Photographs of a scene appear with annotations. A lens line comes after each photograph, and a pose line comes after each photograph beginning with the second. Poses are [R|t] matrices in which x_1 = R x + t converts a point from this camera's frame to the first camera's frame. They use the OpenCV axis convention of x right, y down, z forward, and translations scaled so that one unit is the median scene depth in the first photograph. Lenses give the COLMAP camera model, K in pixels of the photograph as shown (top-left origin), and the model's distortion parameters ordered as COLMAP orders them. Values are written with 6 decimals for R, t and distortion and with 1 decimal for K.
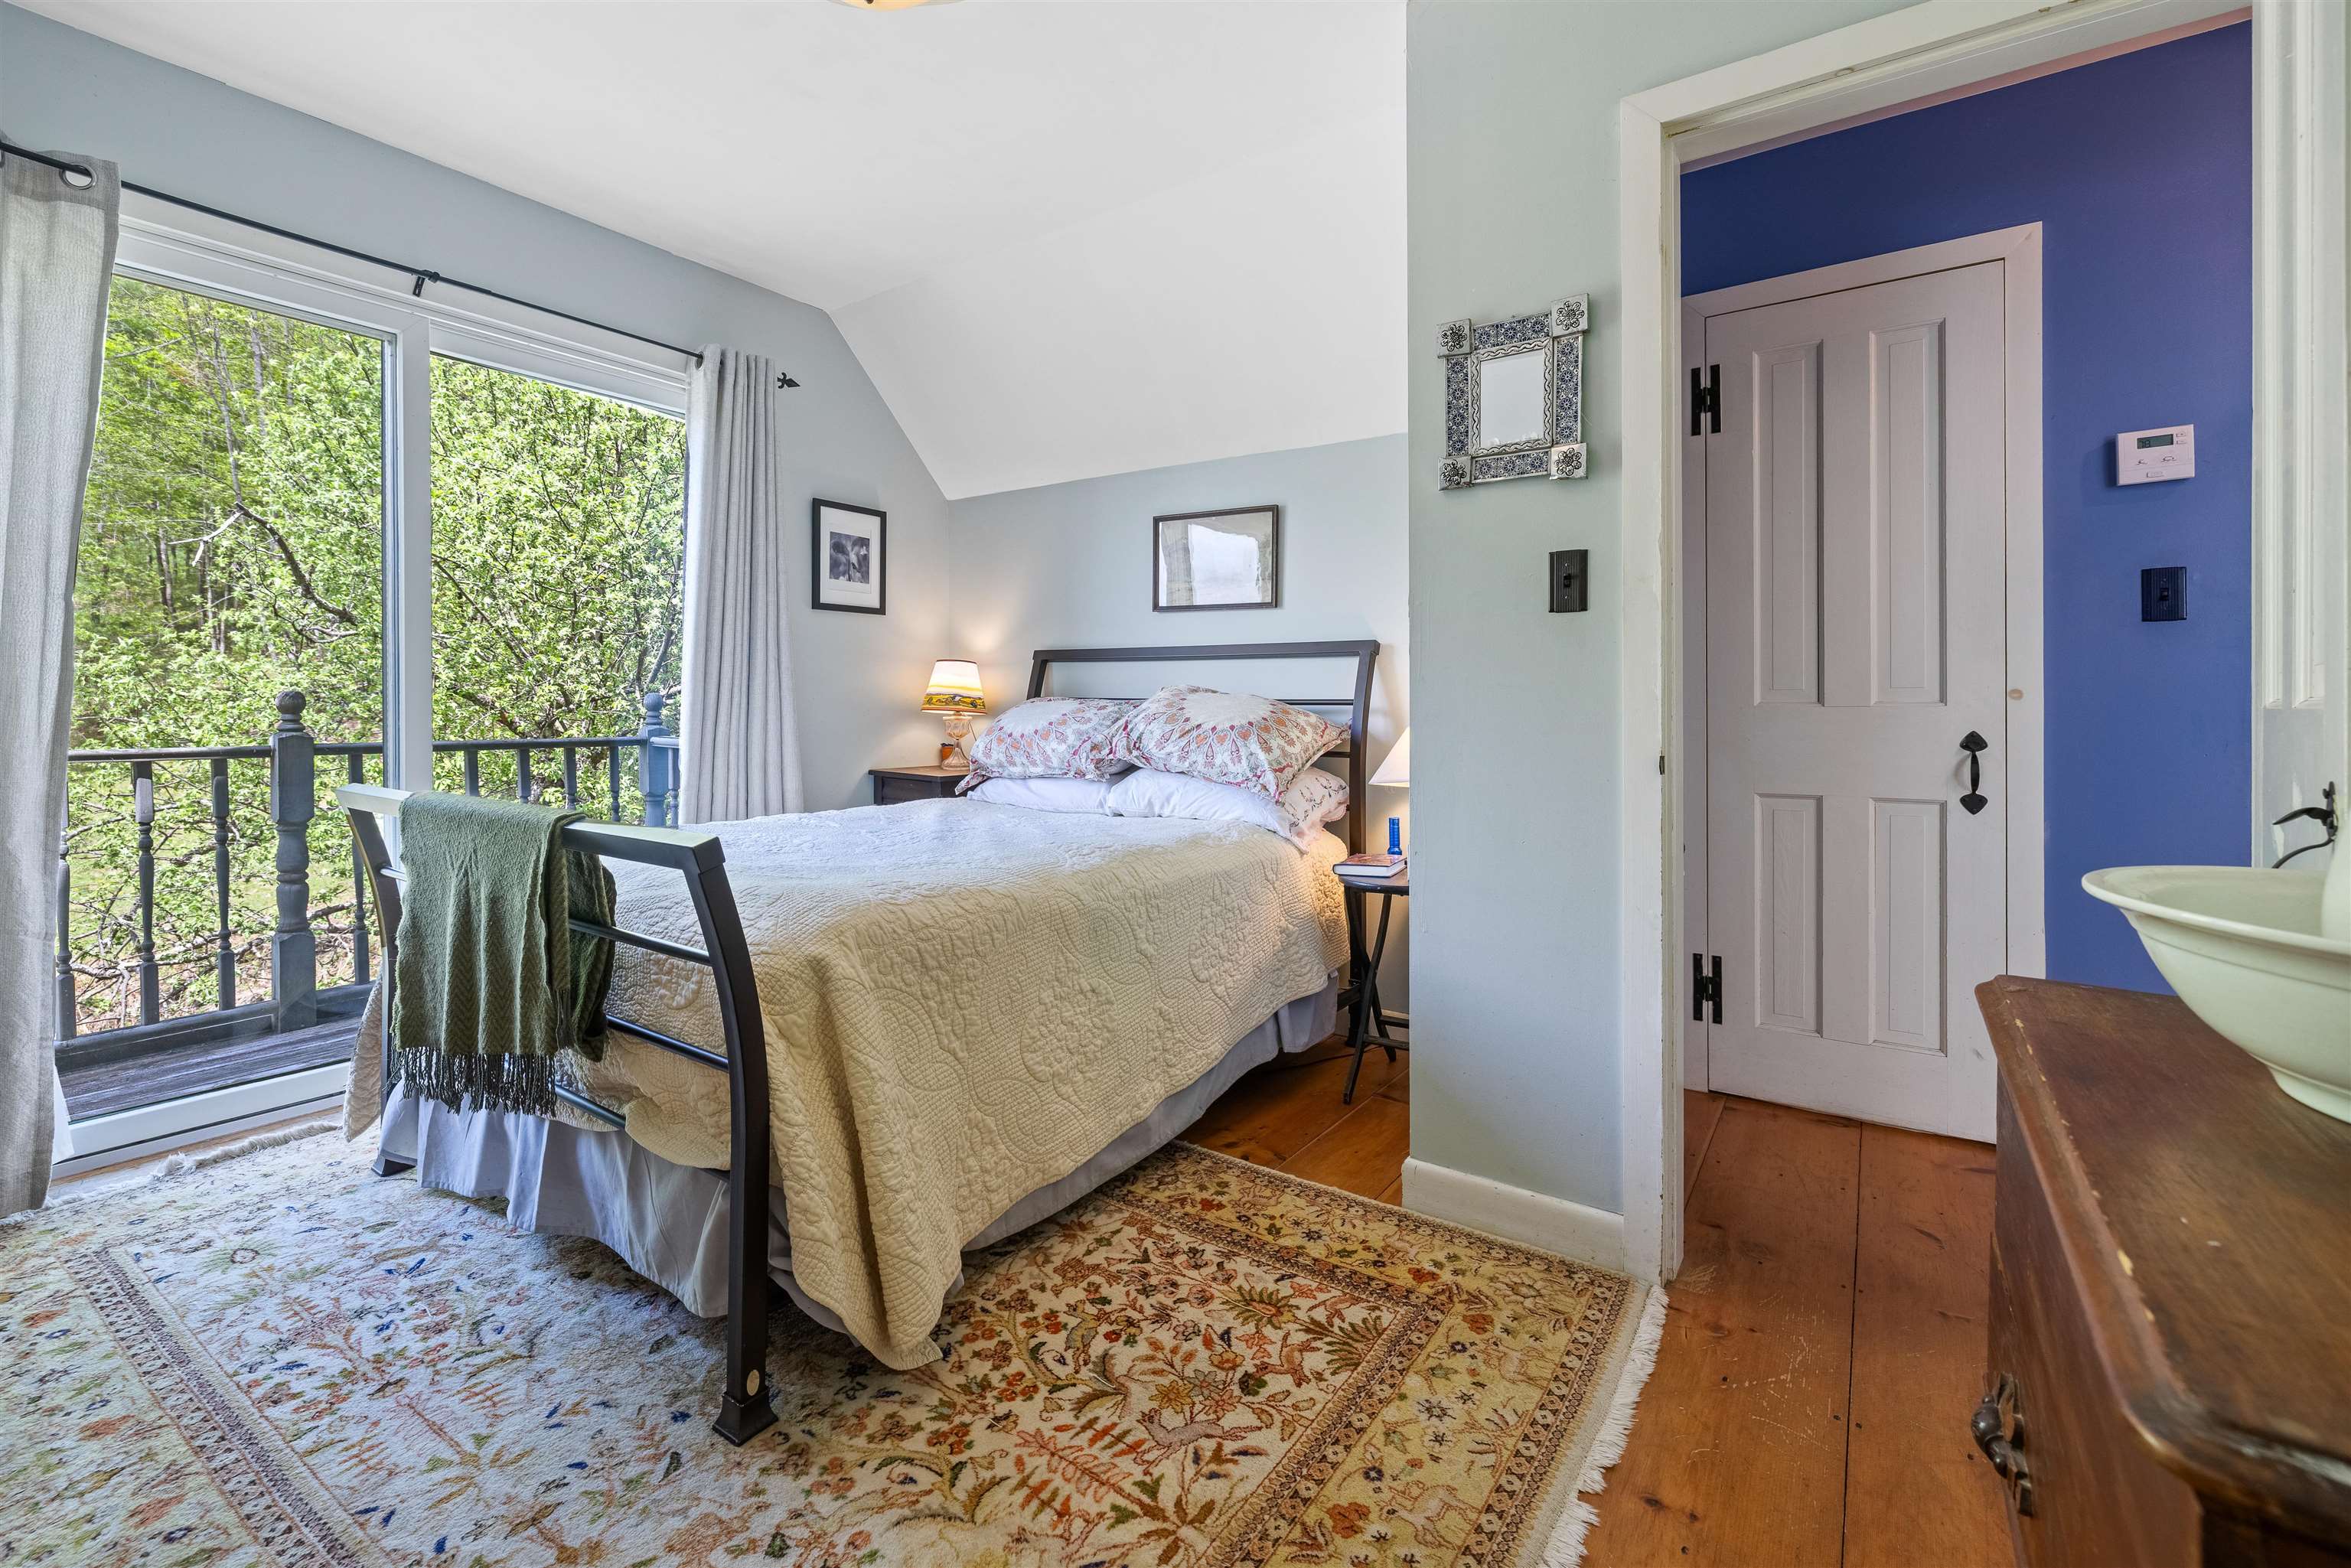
lens RADIAL K [[1010.8, 0, 1177.4], [0, 1010.8, 704.9], [0, 0, 1]] dist [0.000786, -0.000980]
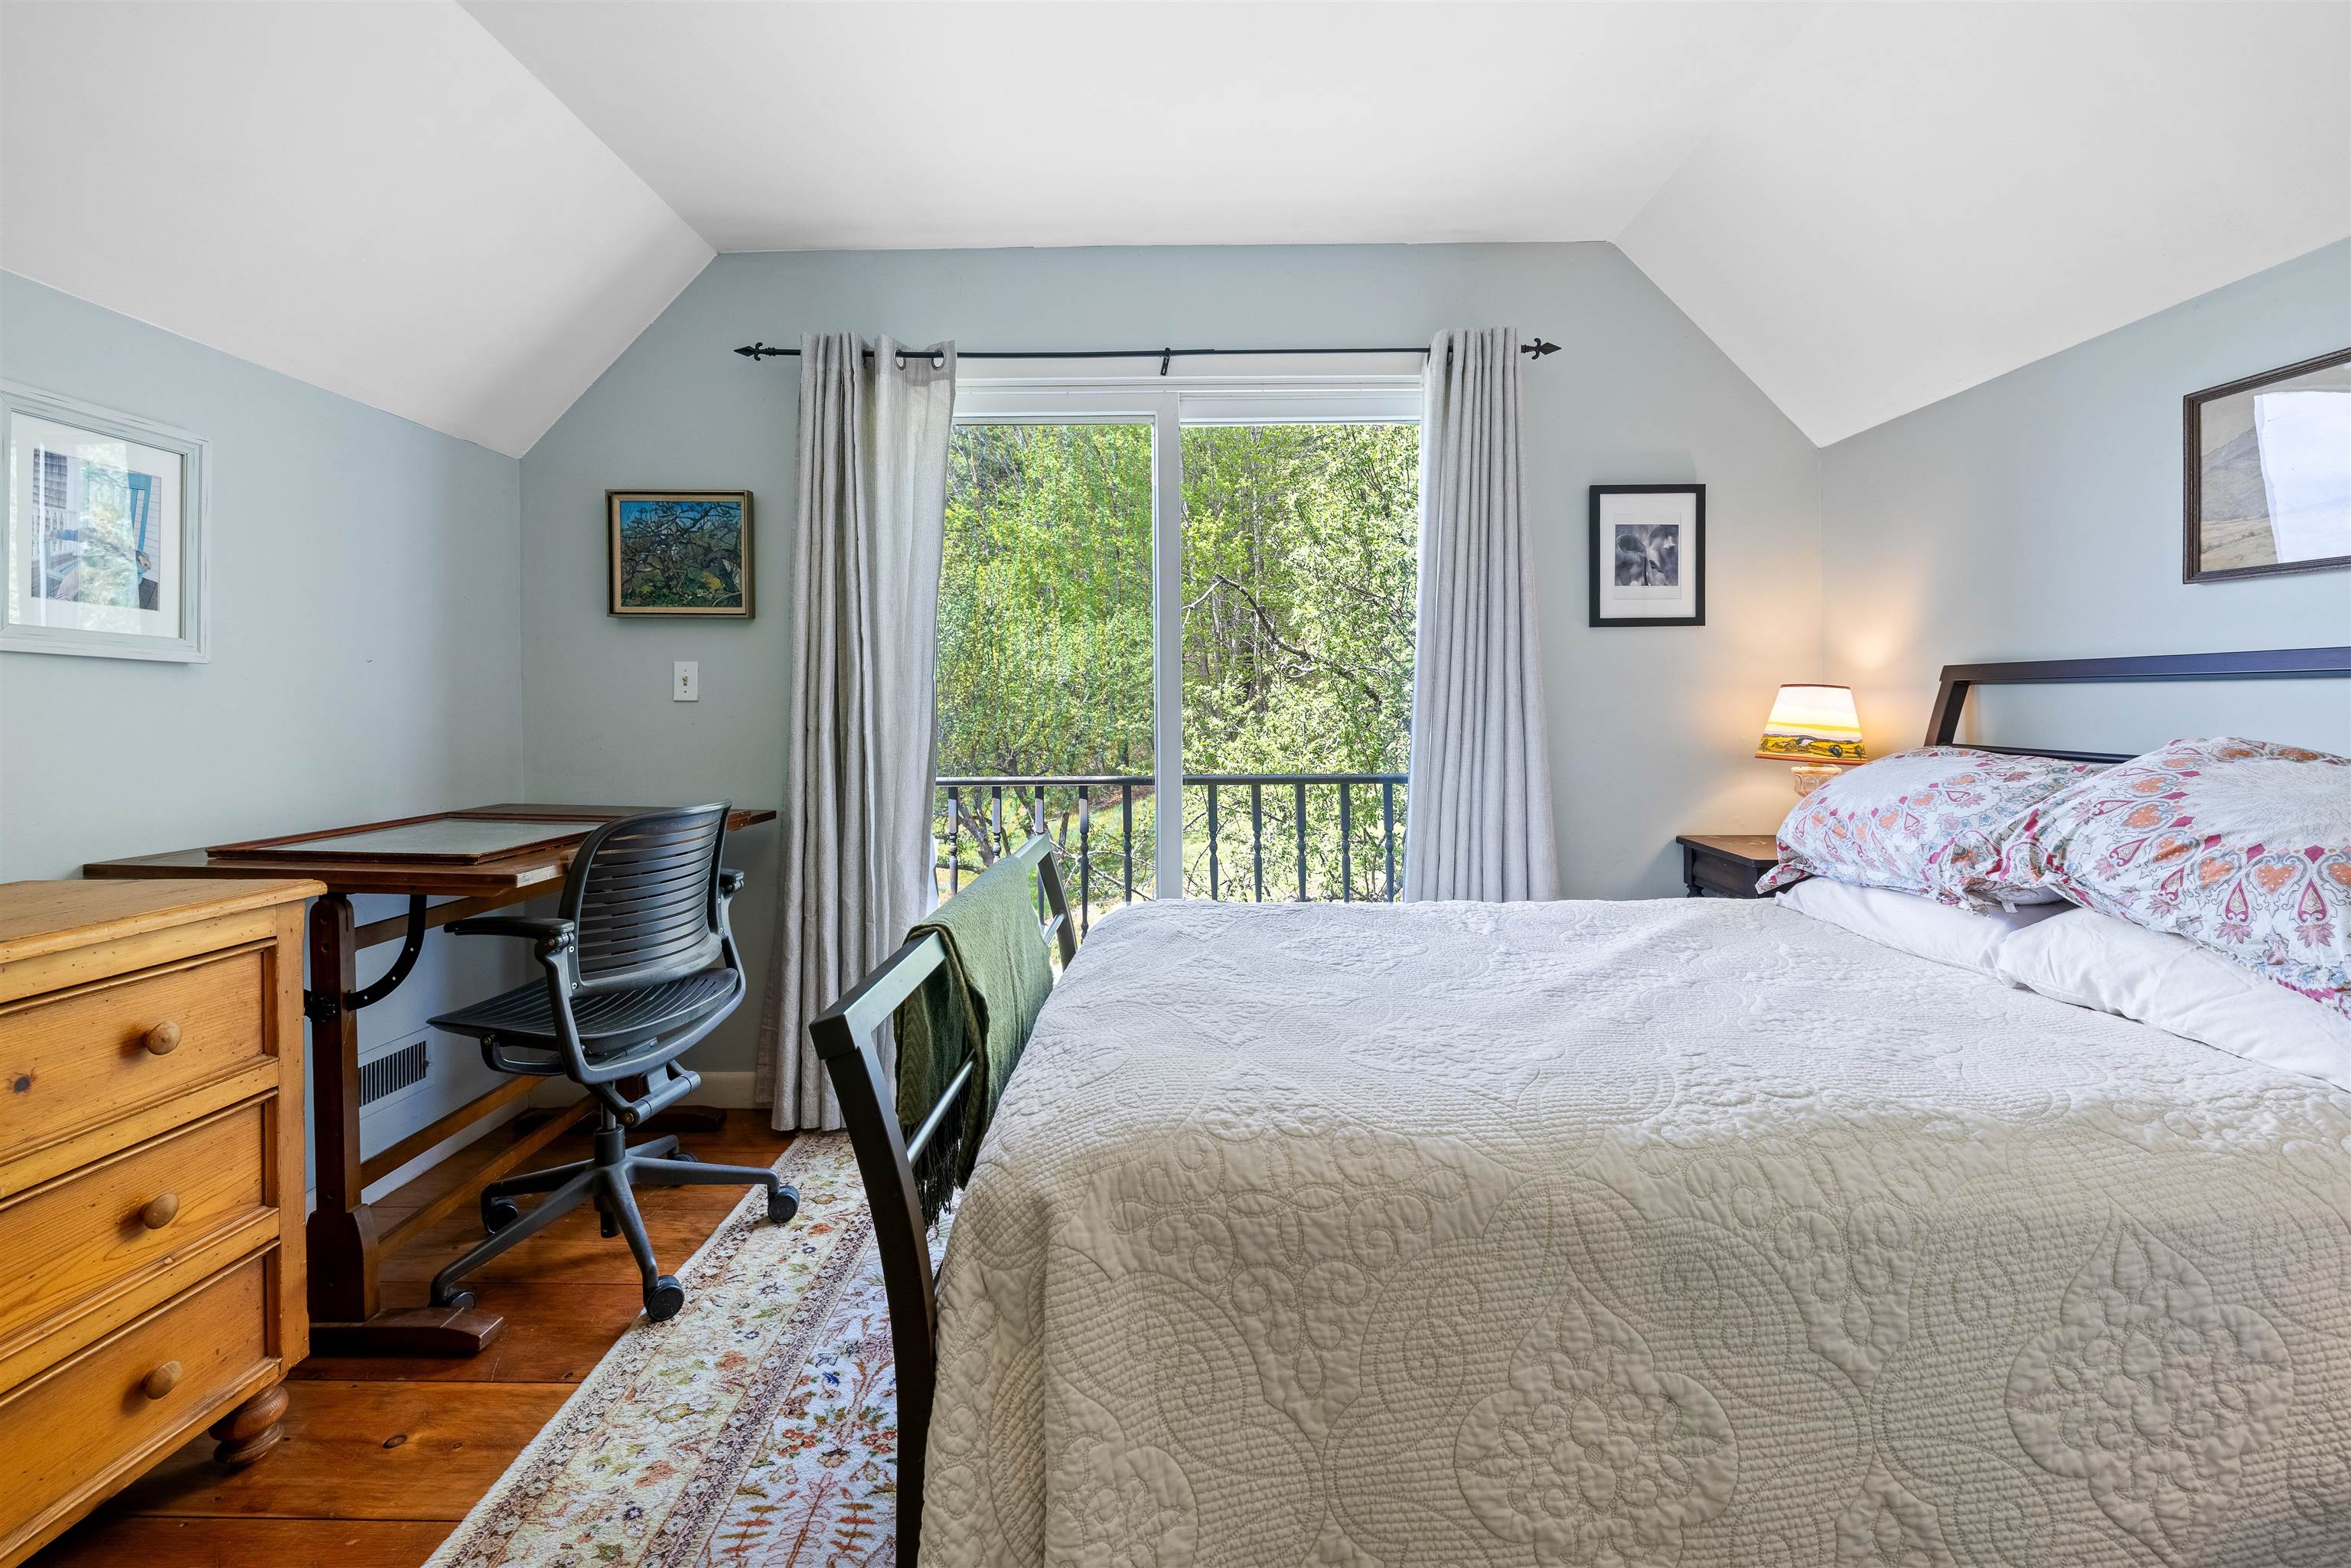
lens RADIAL K [[1008.2, 0, 1173.8], [0, 1008.2, 715.8], [0, 0, 1]] dist [-0.001795, -0.000324]
pose [[0.560526, -0.001167, -0.828136, 0.131136], [0.009036, 0.999948, 0.004707, -0.039886], [0.828087, -0.010121, 0.560508, 0.357807]]
